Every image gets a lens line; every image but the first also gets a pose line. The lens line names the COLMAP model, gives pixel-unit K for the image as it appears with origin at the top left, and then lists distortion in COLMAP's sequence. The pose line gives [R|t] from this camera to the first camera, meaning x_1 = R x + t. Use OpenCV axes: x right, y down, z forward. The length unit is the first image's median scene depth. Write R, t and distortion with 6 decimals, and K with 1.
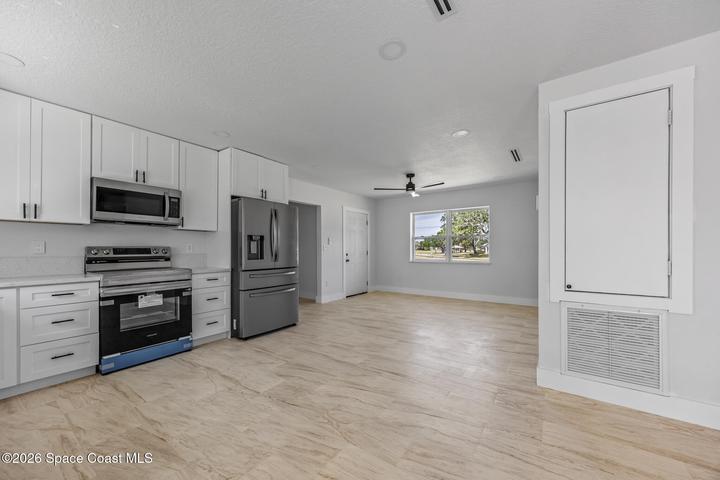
lens RADIAL K [[270.3, 0, 356.3], [0, 270.3, 248.4], [0, 0, 1]] dist [0.001571, -0.000386]
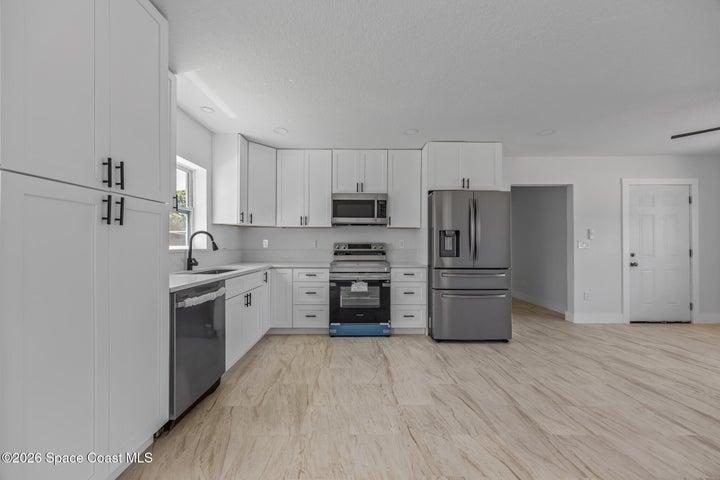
lens RADIAL K [[270.3, 0, 360.4], [0, 270.3, 242.4], [0, 0, 1]] dist [0.001571, -0.000386]
pose [[0.589163, -0.003338, -0.808007, 0.215048], [-0.002029, 0.999982, -0.005610, -0.002044], [0.808012, 0.004944, 0.589146, 0.255574]]
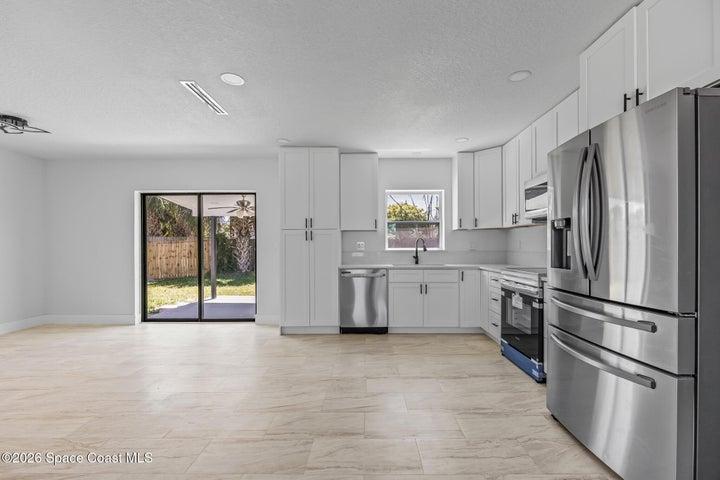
lens RADIAL K [[317.5, 0, 367.2], [0, 317.5, 249.9], [0, 0, 1]] dist [0.000782, 0.000405]
pose [[-0.807387, 0.012124, -0.589897, 0.282809], [0.008203, 0.999923, 0.009325, -0.000696], [0.589965, 0.002690, -0.807424, 1.446534]]
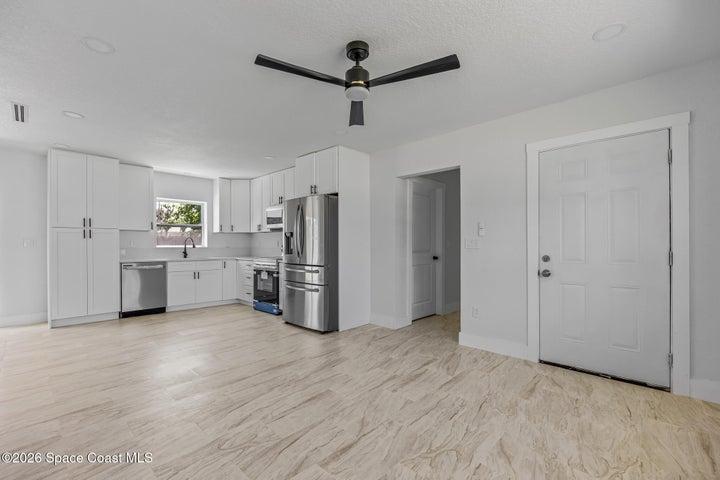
lens RADIAL K [[317.5, 0, 357.9], [0, 317.5, 238.2], [0, 0, 1]] dist [0.000782, 0.000405]
pose [[-0.124914, -0.018068, -0.992003, 1.015577], [0.003103, 0.999822, -0.018601, 0.001232], [0.992163, -0.005402, -0.124836, 1.660252]]
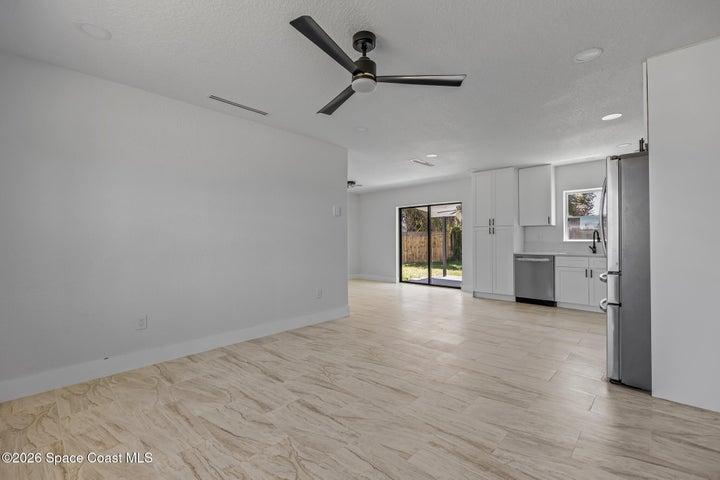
lens RADIAL K [[317.5, 0, 361.9], [0, 317.5, 234.8], [0, 0, 1]] dist [0.000782, 0.000405]
pose [[-0.992028, 0.010710, 0.125561, 0.233289], [0.008255, 0.999765, -0.020056, 0.006908], [-0.125746, -0.018860, -0.991883, 2.254897]]
